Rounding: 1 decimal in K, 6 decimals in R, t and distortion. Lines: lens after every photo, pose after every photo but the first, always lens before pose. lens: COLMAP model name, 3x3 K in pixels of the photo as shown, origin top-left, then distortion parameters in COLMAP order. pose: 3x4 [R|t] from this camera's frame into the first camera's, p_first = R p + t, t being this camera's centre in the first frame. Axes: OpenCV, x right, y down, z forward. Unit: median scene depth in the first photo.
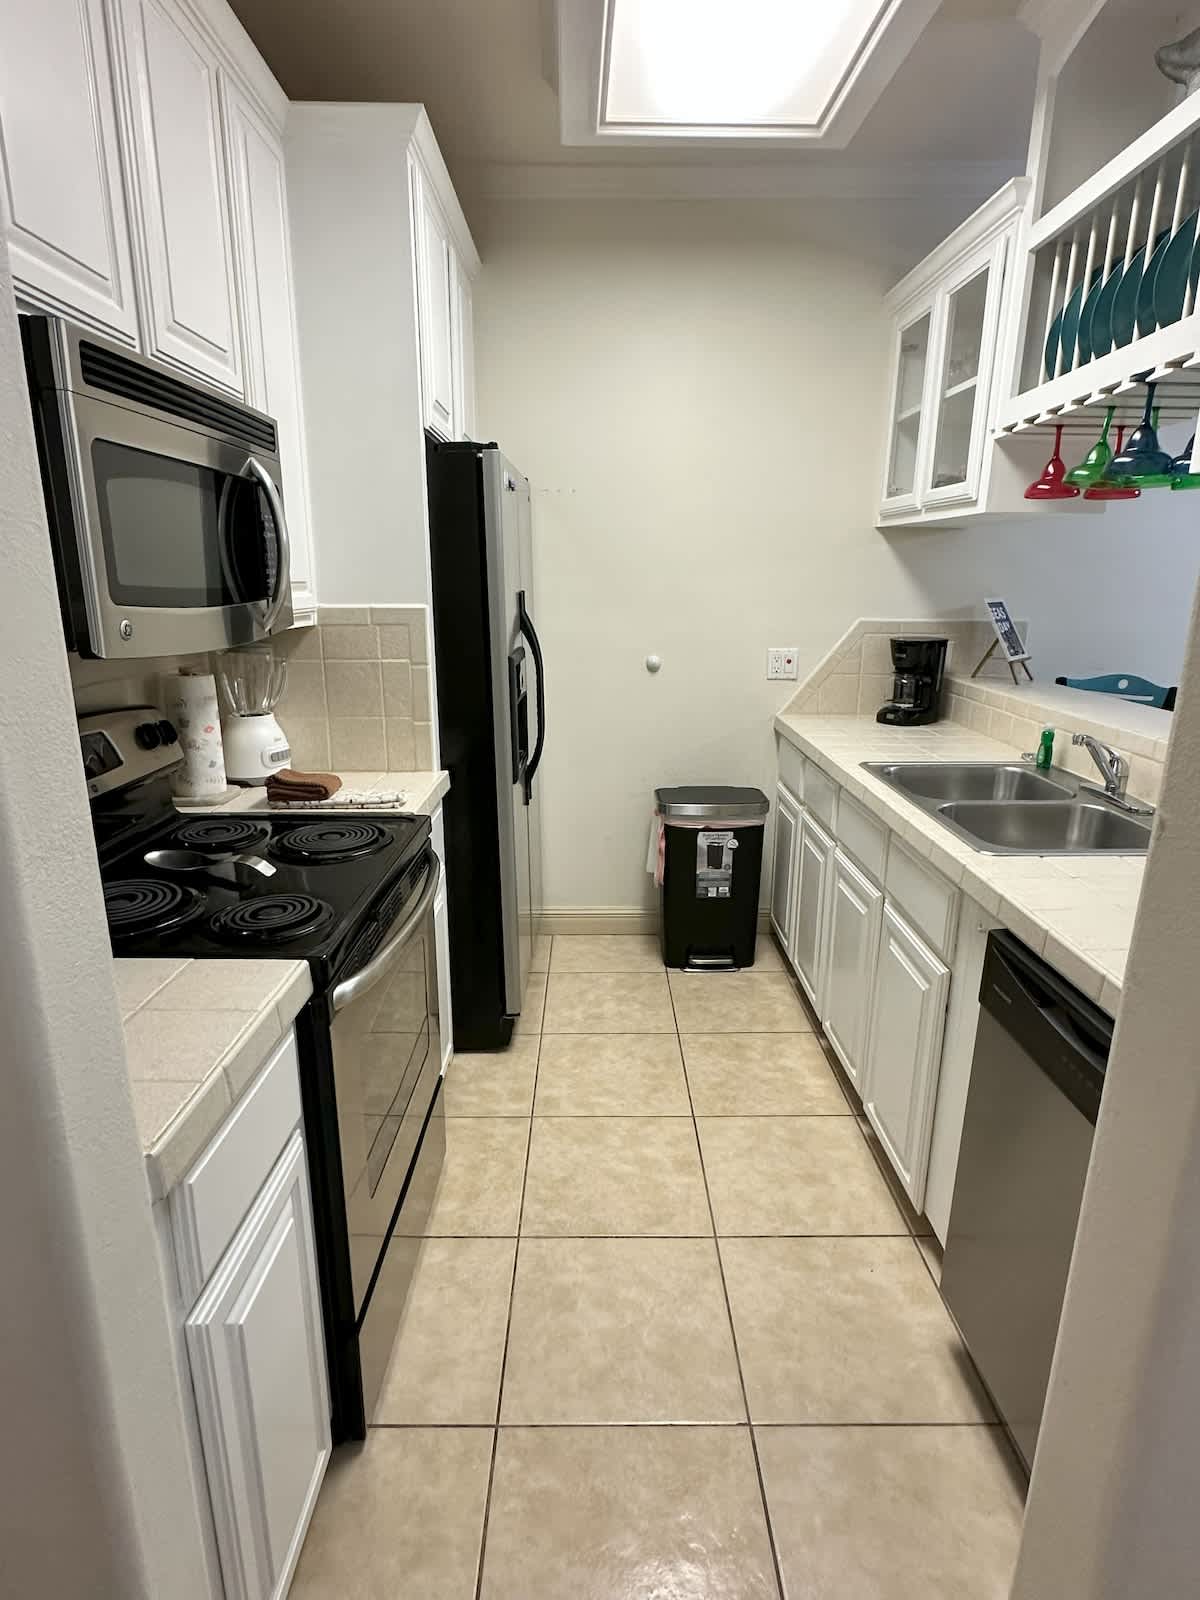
lens RADIAL K [[851.8, 0, 599.4], [0, 851.8, 801.0], [0, 0, 1]] dist [-0.001351, 0.001030]
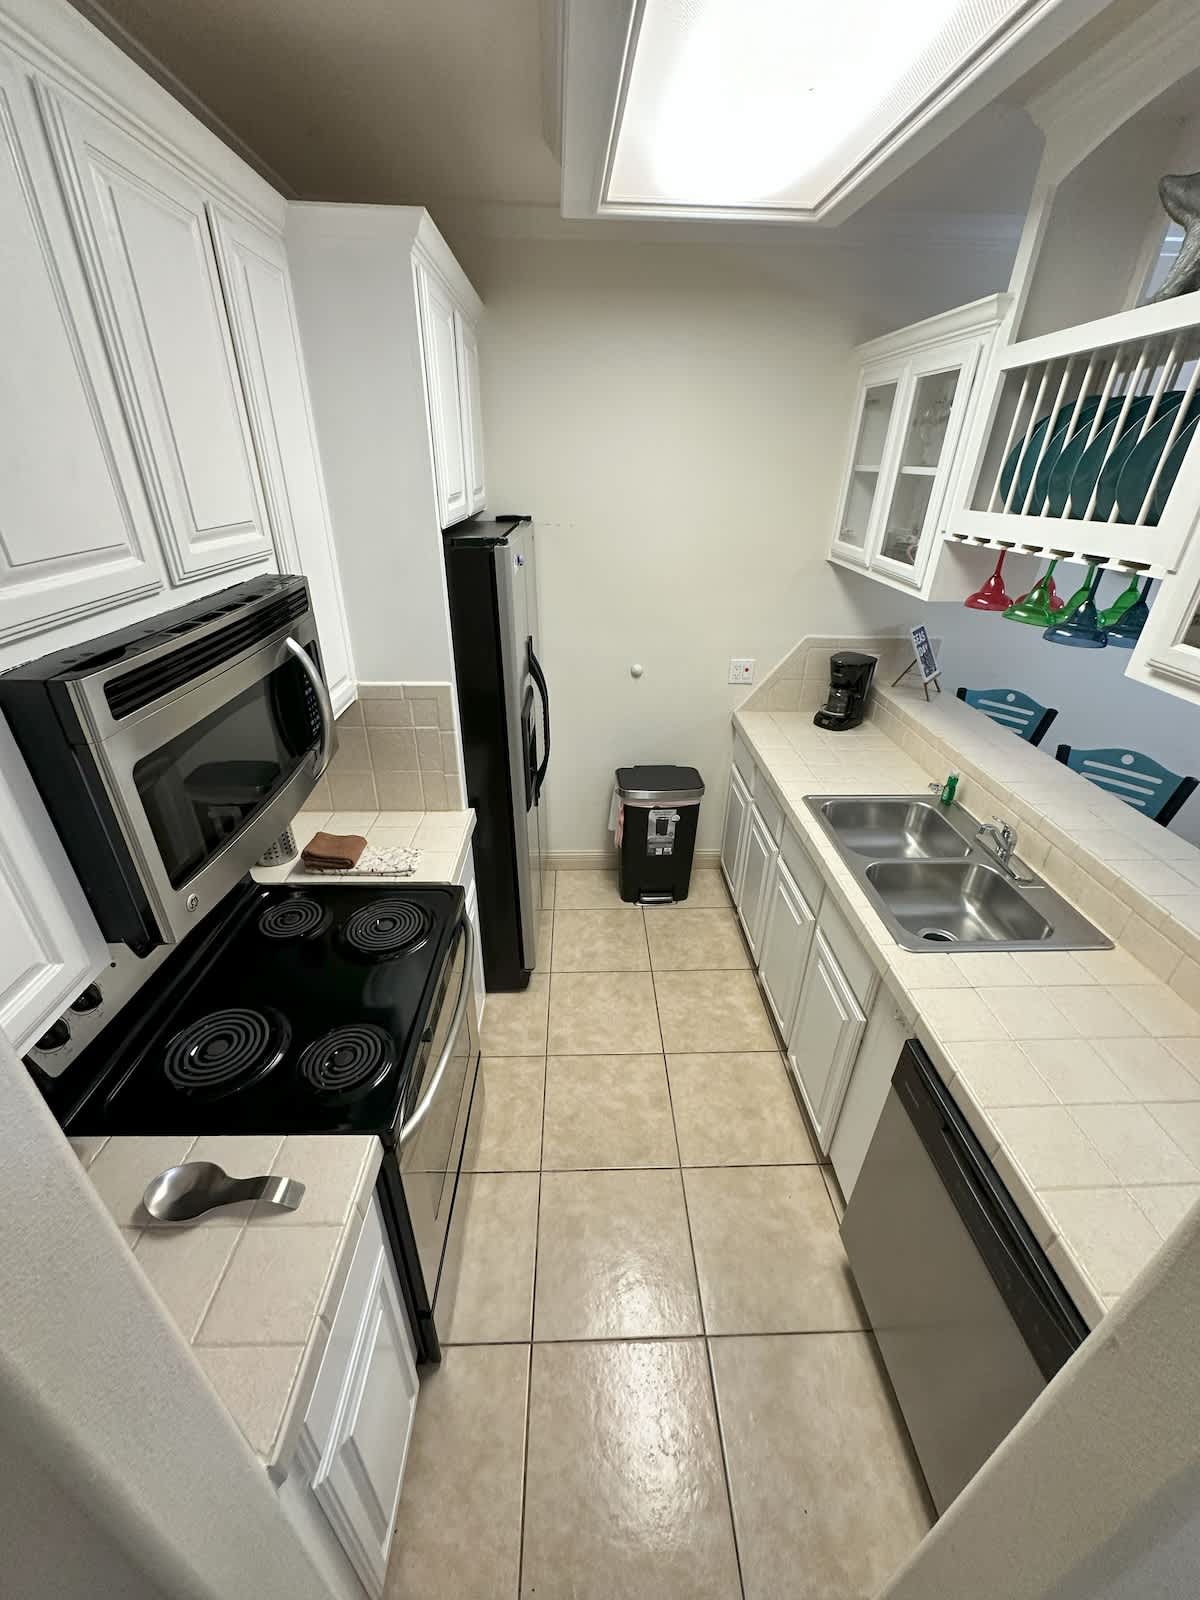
lens RADIAL K [[634.1, 0, 602.3], [0, 634.1, 798.0], [0, 0, 1]] dist [0.000067, 0.000079]
pose [[0.999465, -0.001446, 0.032661, -0.023104], [-0.006088, 0.973316, 0.229390, -0.279886], [-0.032122, -0.229466, 0.972786, 0.106240]]
